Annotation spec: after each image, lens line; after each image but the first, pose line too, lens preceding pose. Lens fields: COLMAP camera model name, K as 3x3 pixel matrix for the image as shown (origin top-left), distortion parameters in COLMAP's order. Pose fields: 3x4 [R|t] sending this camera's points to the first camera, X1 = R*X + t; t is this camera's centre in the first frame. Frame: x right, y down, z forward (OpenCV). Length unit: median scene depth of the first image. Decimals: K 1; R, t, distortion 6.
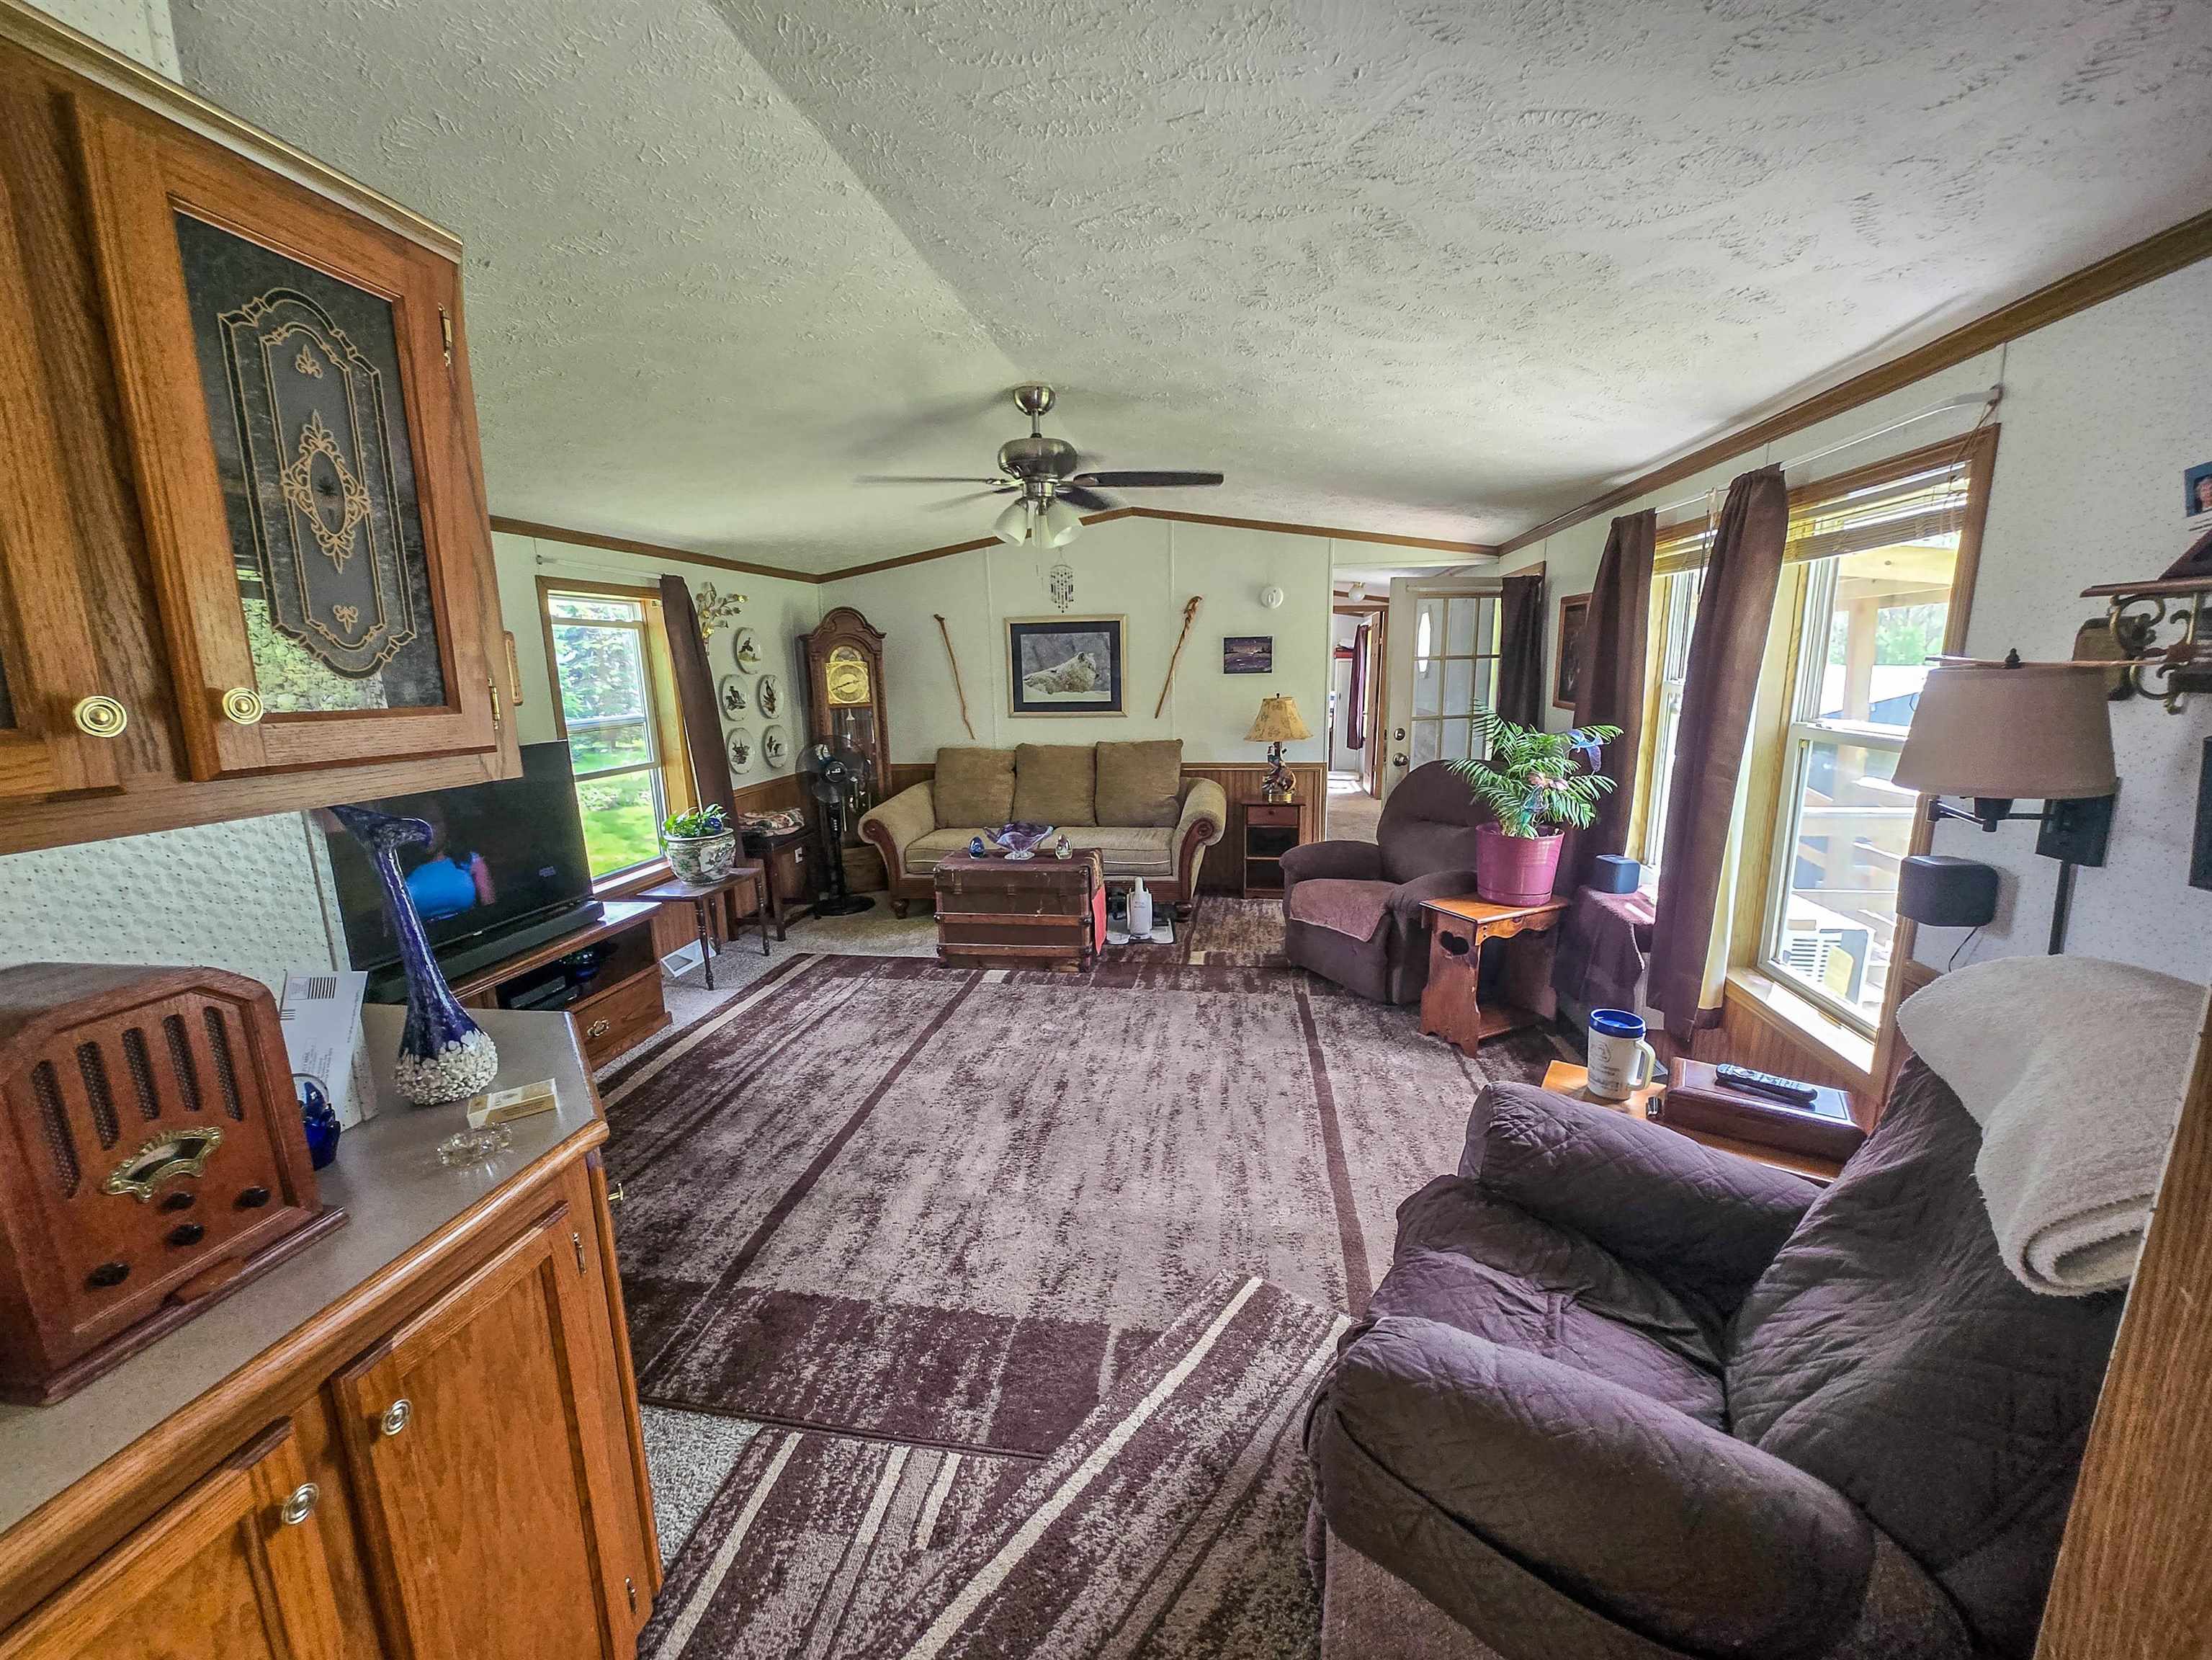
lens RADIAL K [[883.3, 0, 1120.5], [0, 883.3, 850.4], [0, 0, 1]] dist [0.001612, -0.001436]
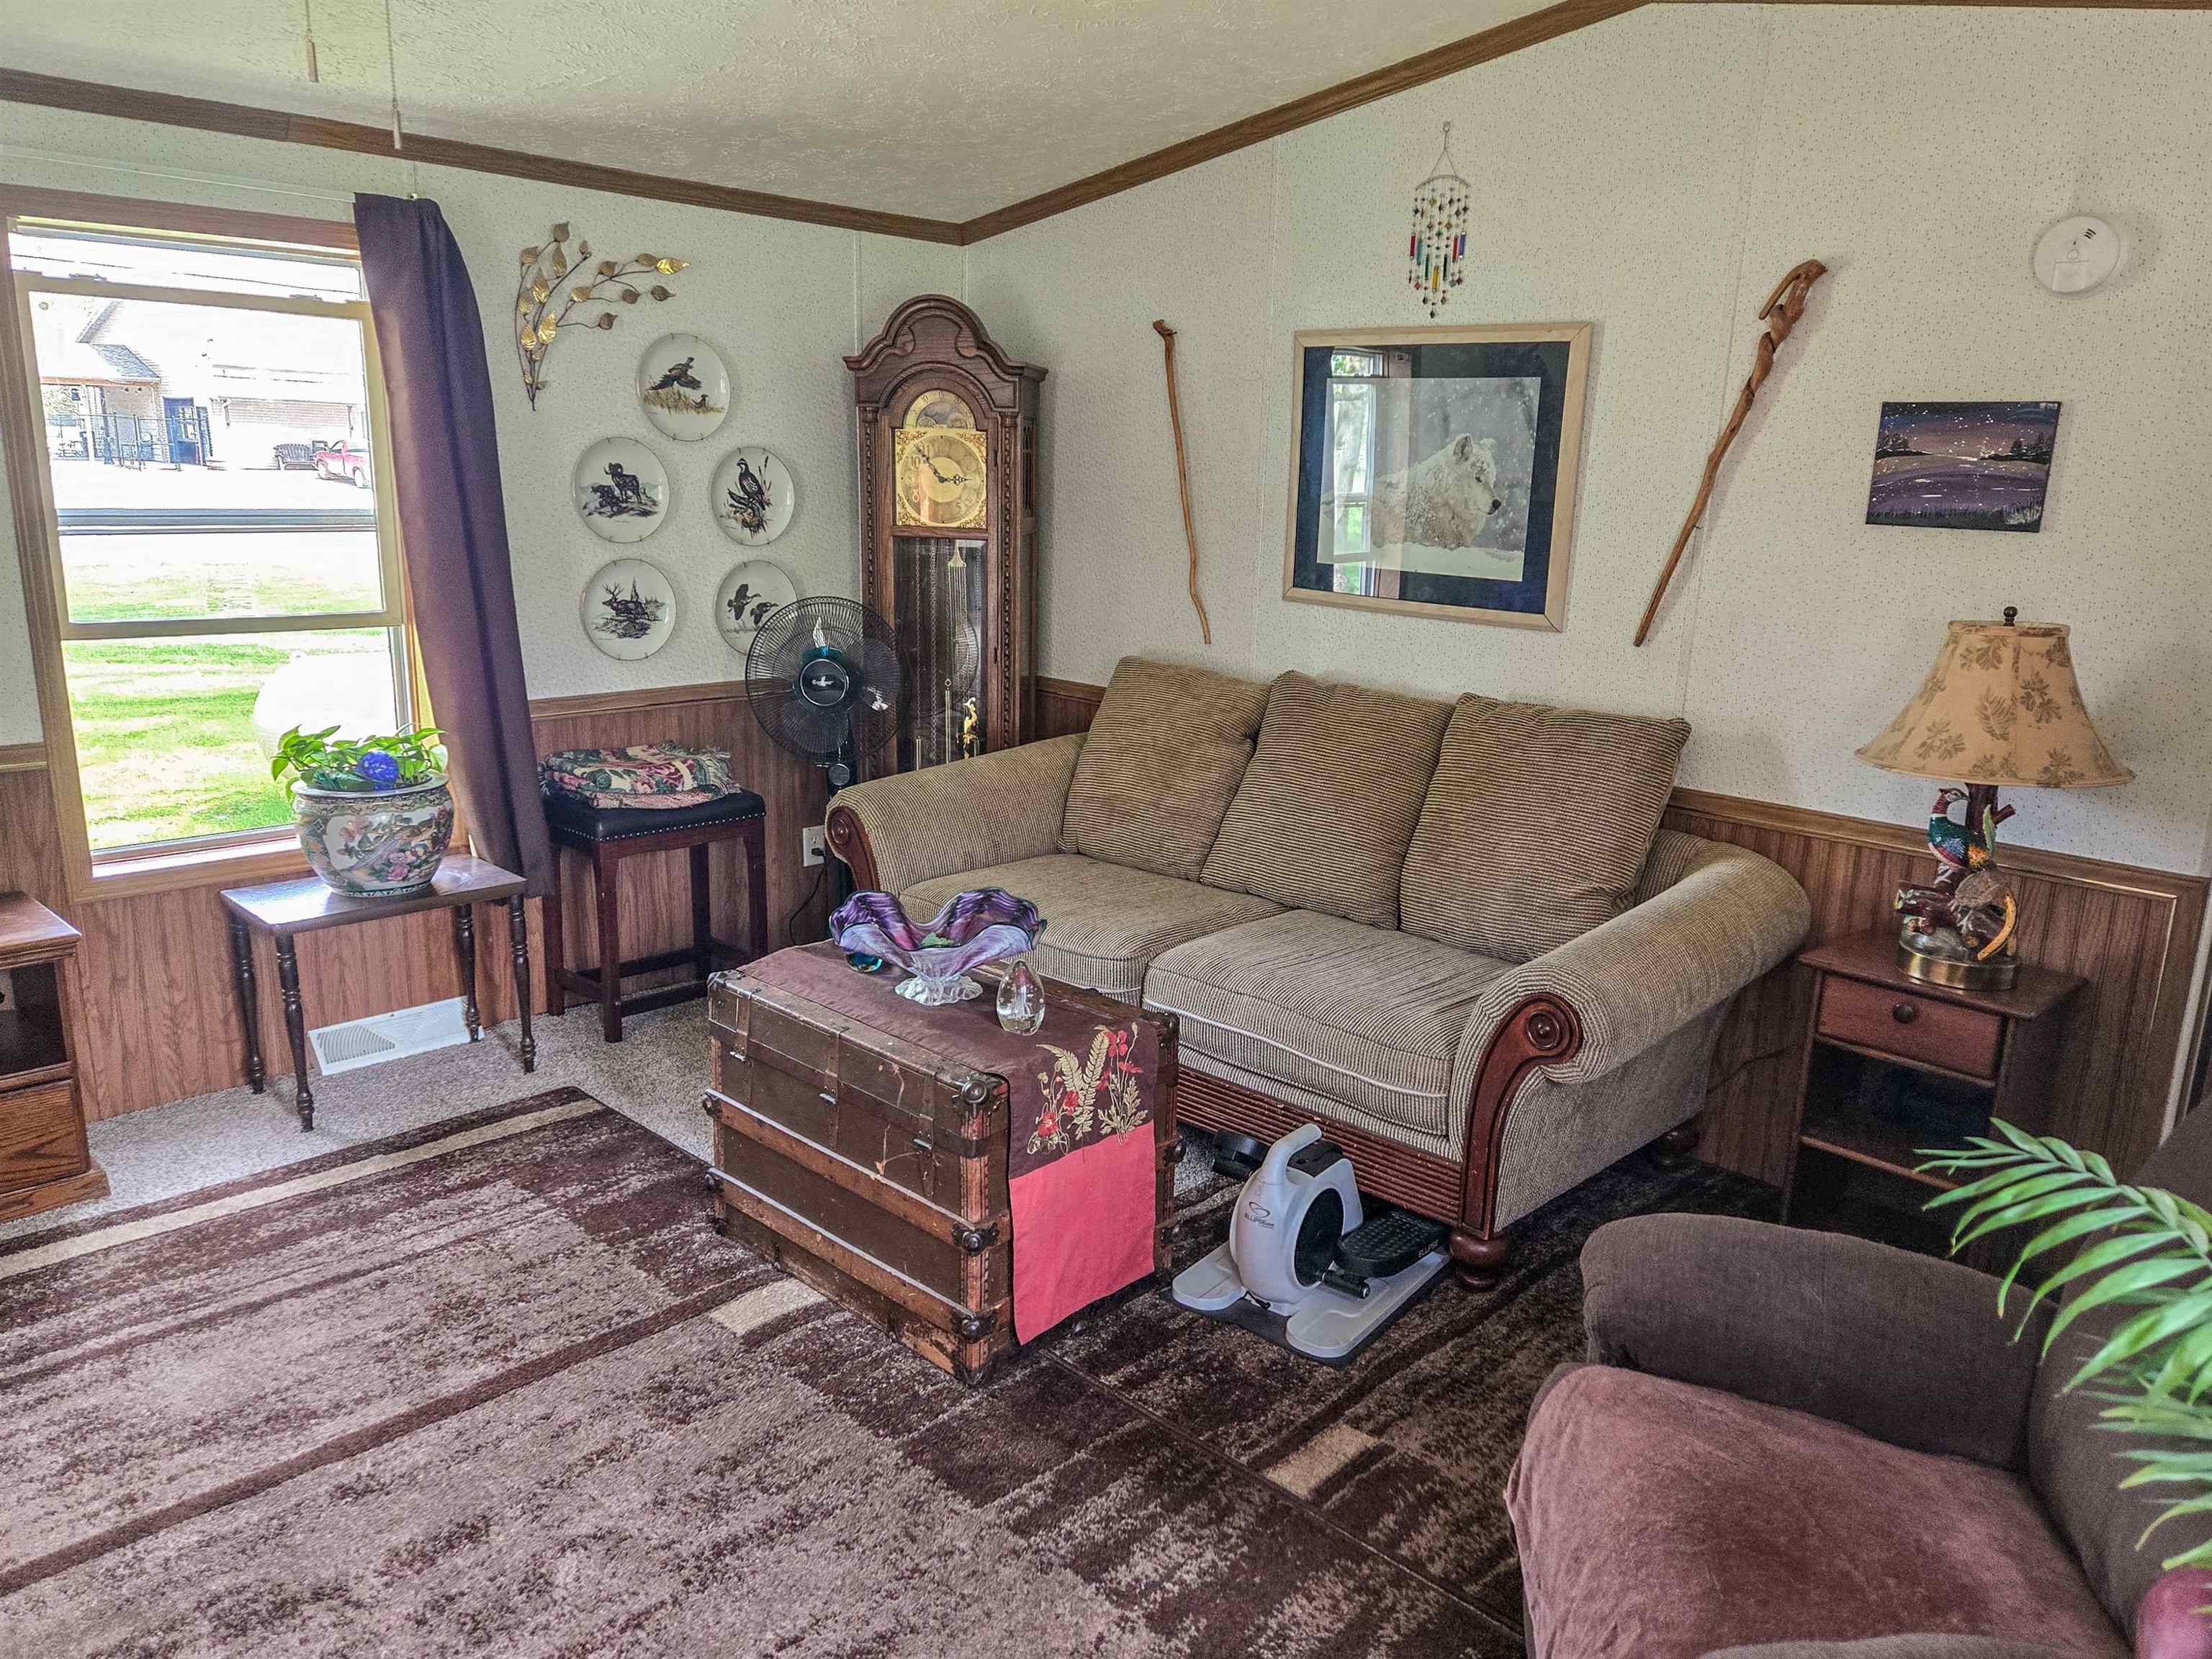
lens RADIAL K [[1608.2, 0, 1184.9], [0, 1608.2, 872.0], [0, 0, 1]] dist [0.053688, -0.030580]
pose [[0.824981, 0.192854, -0.531237, 0.272139], [-0.171847, 0.981069, 0.089288, -0.103482], [0.538400, 0.017631, 0.842505, 0.454418]]
